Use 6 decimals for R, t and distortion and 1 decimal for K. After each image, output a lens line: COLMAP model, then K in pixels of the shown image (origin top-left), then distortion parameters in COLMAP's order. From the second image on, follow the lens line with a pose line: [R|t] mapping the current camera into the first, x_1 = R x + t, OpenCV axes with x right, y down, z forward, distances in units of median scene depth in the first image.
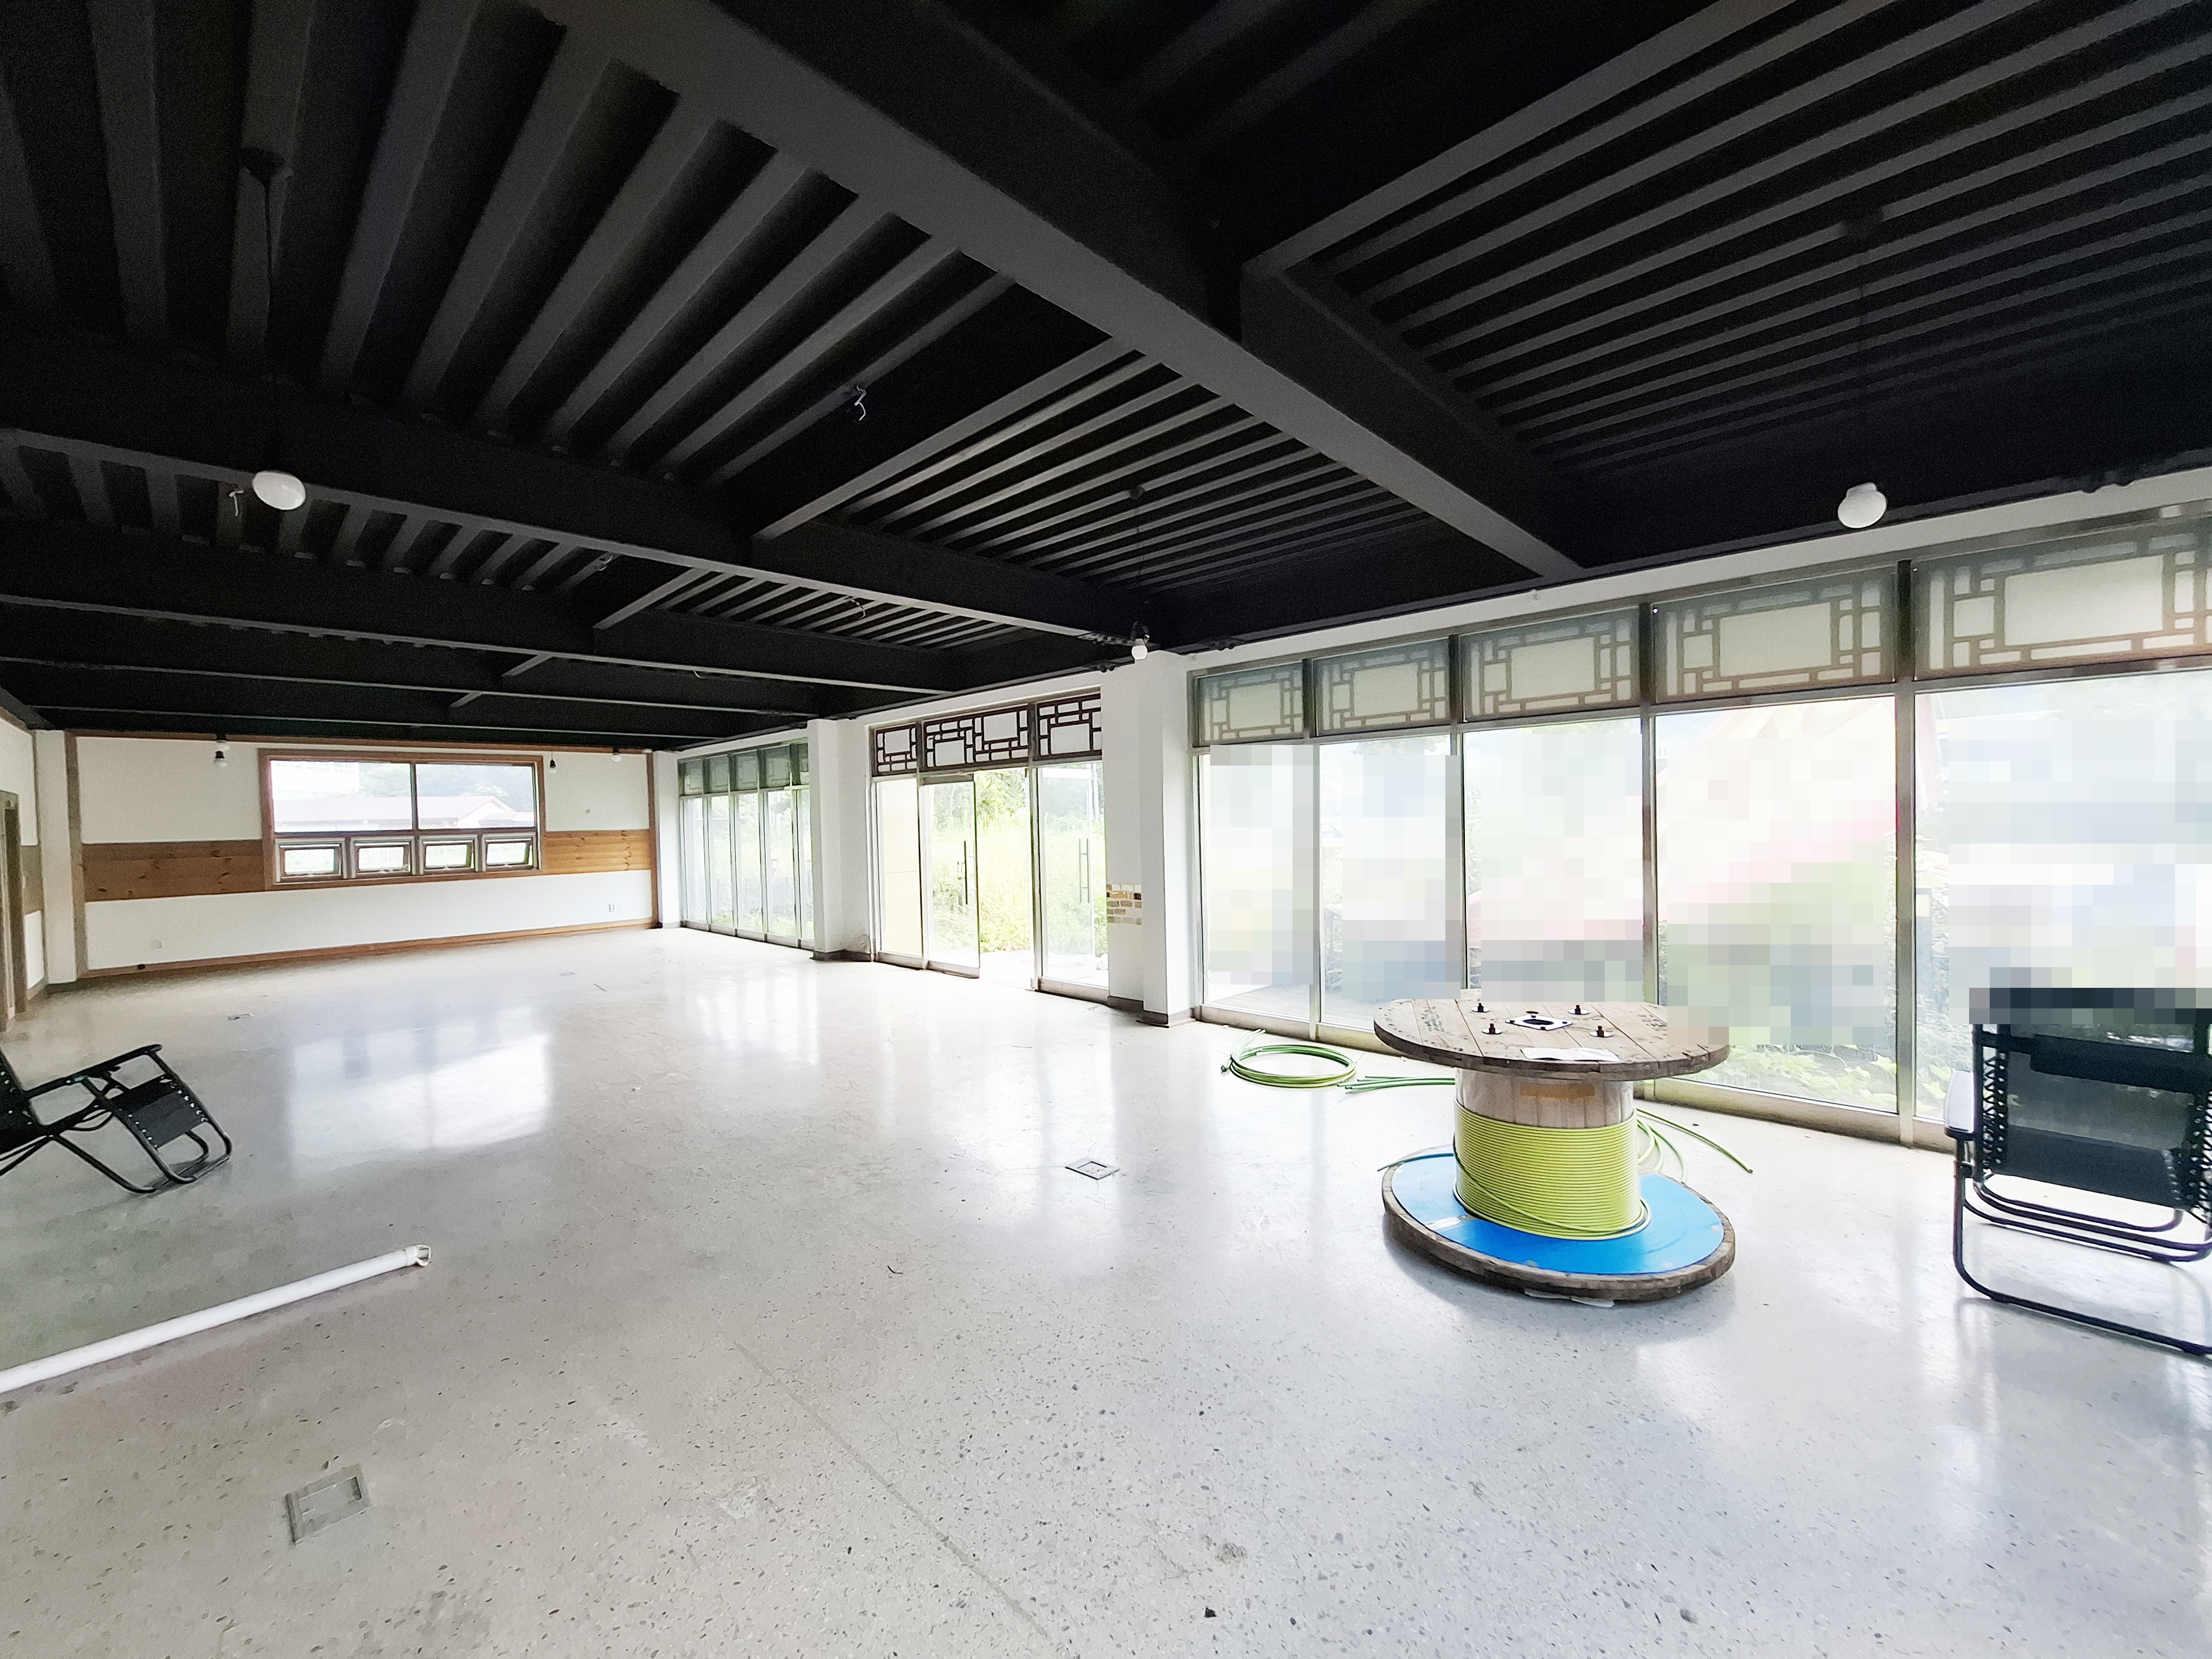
lens RADIAL K [[866.2, 0, 1096.0], [0, 866.2, 840.6], [0, 0, 1]] dist [-0.002592, 0.000565]
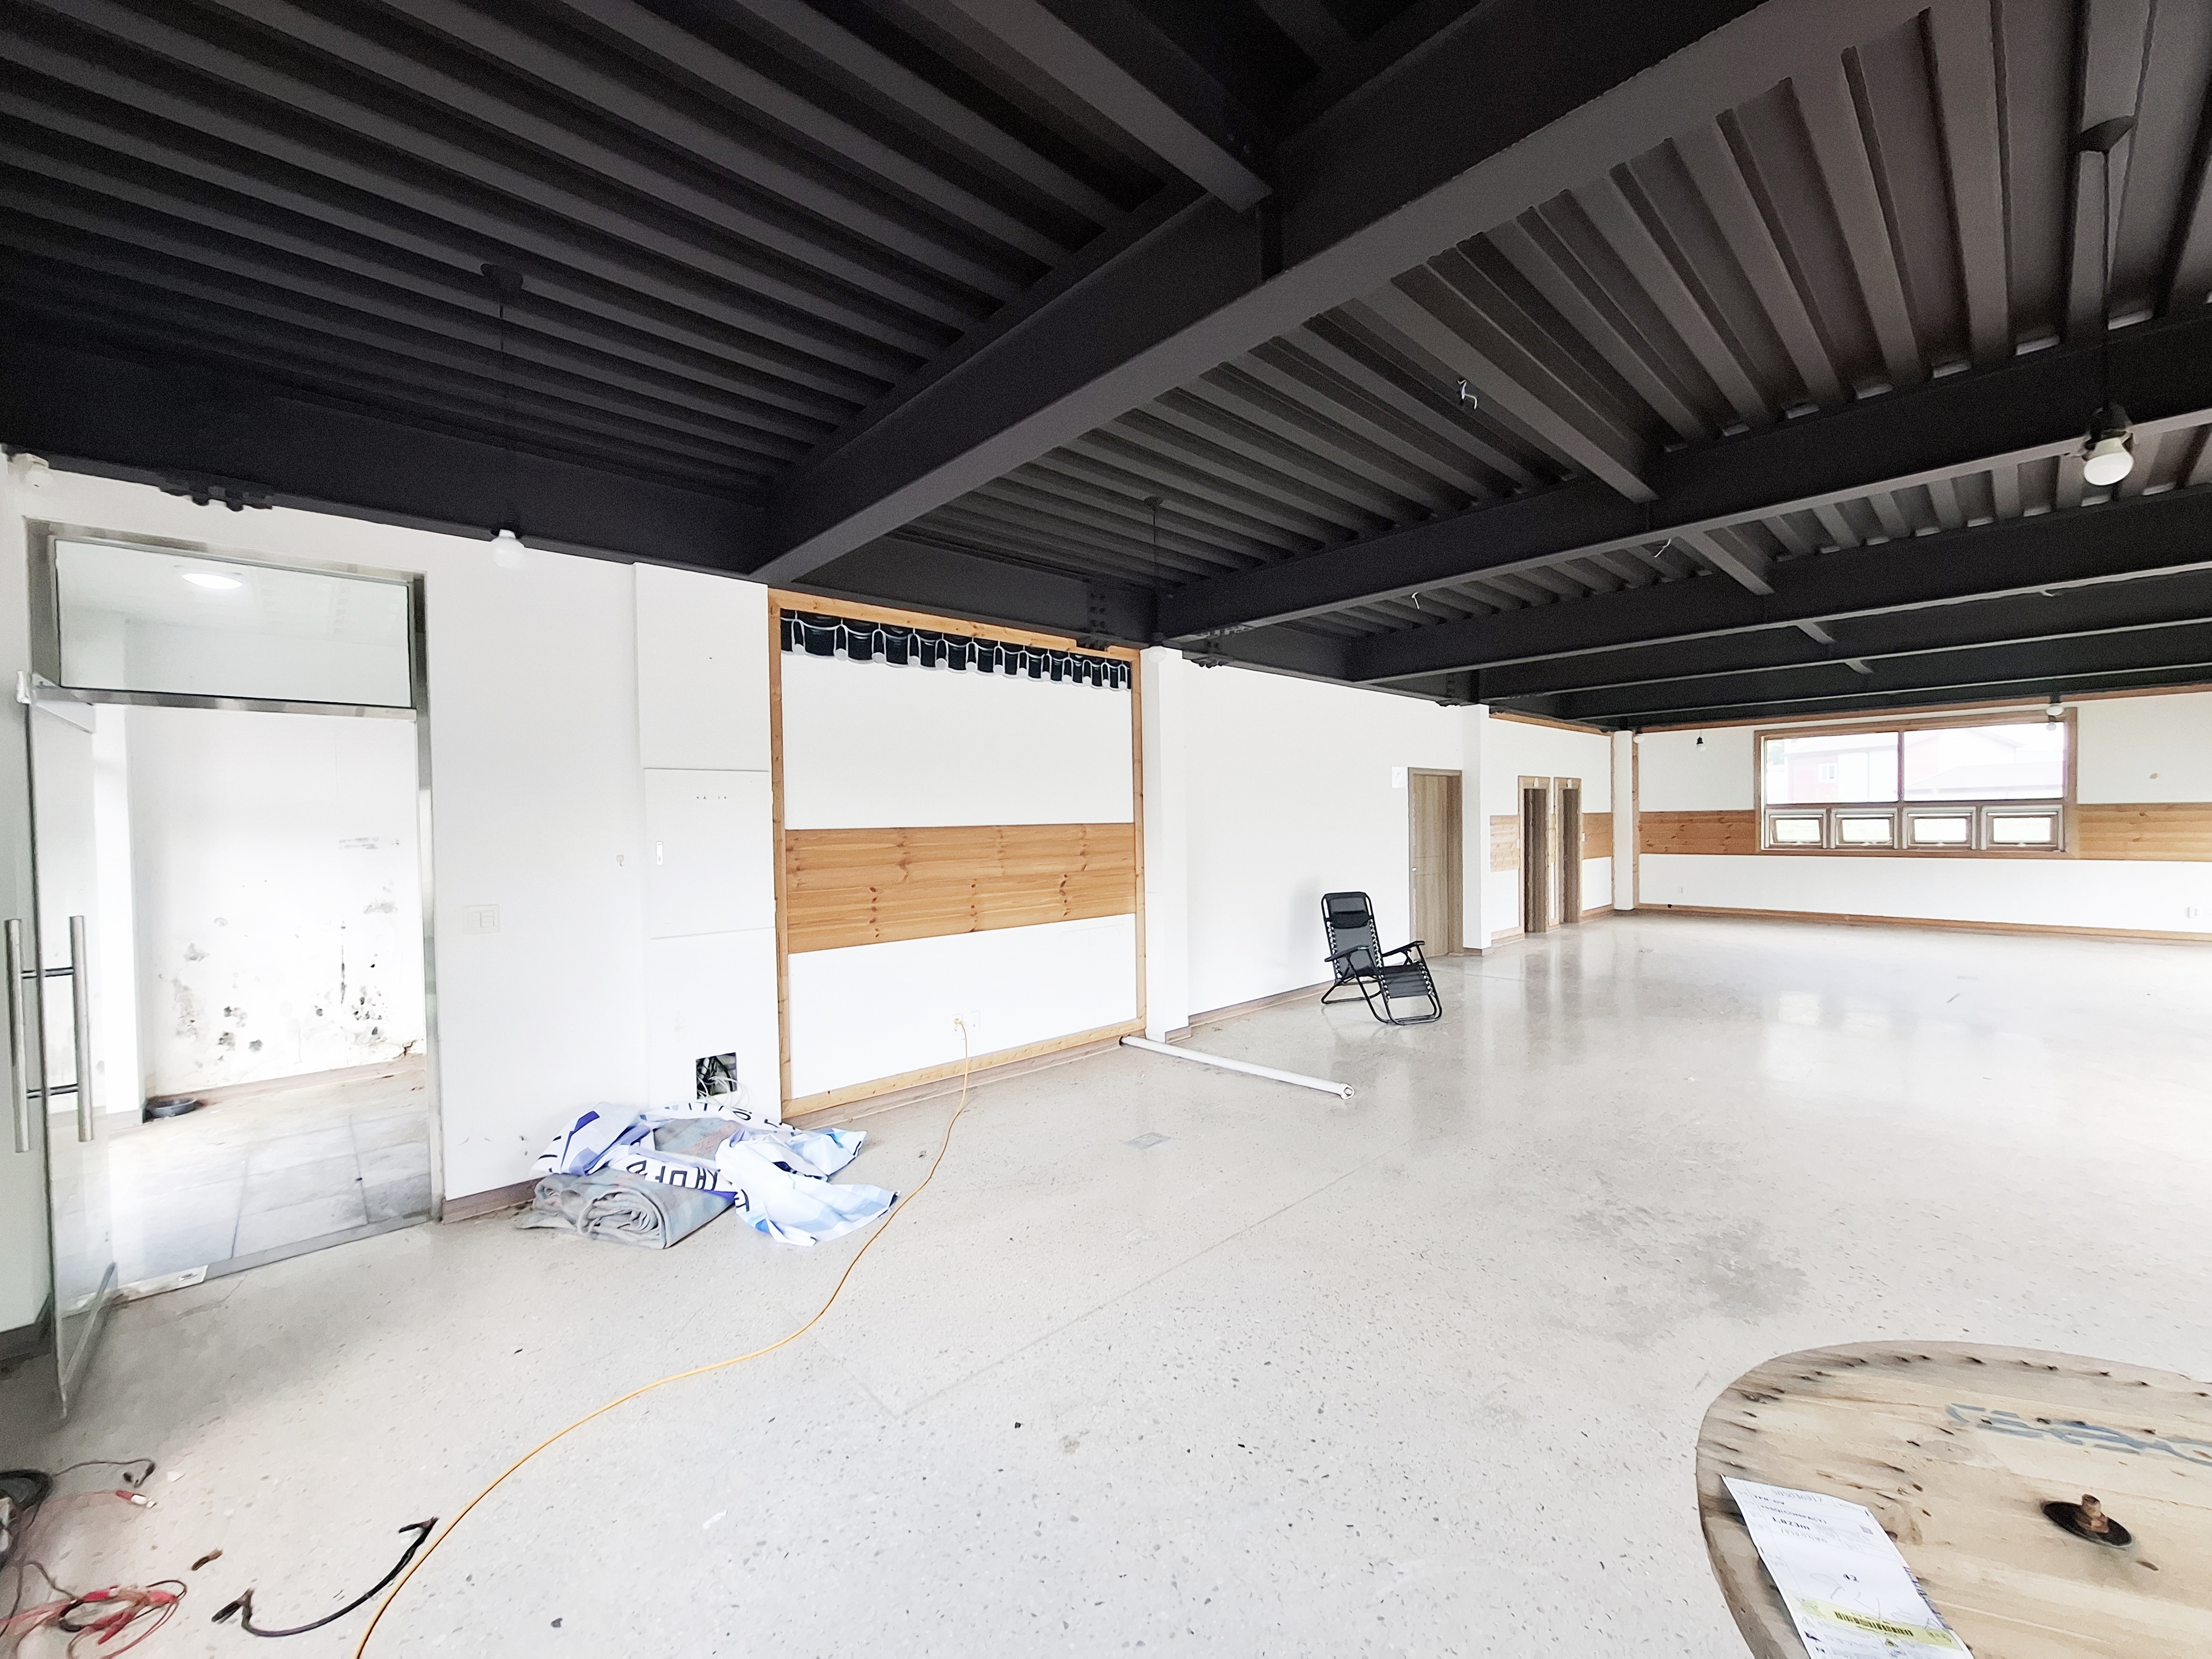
lens RADIAL K [[866.2, 0, 1092.4], [0, 866.2, 816.5], [0, 0, 1]] dist [-0.002592, 0.000565]
pose [[-0.047962, 0.023047, -0.998583, 0.238795], [-0.008750, 0.999686, 0.023493, -0.012492], [0.998811, 0.009865, -0.047745, 0.194731]]
